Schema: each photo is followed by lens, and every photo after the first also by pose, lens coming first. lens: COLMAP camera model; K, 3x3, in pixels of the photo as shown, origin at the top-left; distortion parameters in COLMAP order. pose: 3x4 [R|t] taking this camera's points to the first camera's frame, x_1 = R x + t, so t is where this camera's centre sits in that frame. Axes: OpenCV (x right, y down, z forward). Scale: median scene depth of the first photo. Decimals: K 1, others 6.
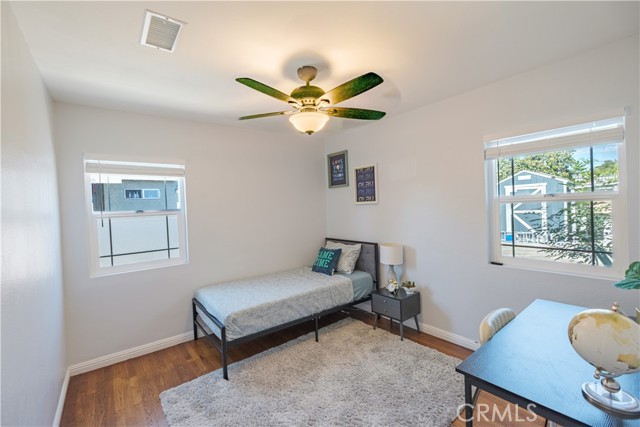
lens RADIAL K [[279.6, 0, 315.0], [0, 279.6, 208.4], [0, 0, 1]] dist [-0.003021, -0.001122]
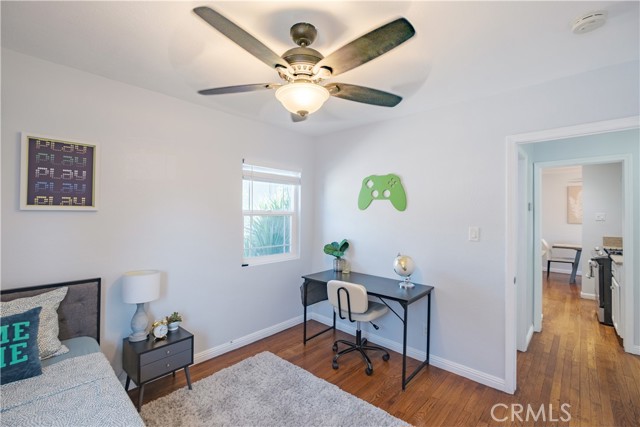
lens RADIAL K [[279.6, 0, 315.0], [0, 279.6, 208.4], [0, 0, 1]] dist [-0.003021, -0.001122]
pose [[-0.171320, 0.059273, 0.983431, -0.485578], [0.017429, 0.998215, -0.057128, 0.021733], [-0.985061, 0.007353, -0.172048, 0.716879]]
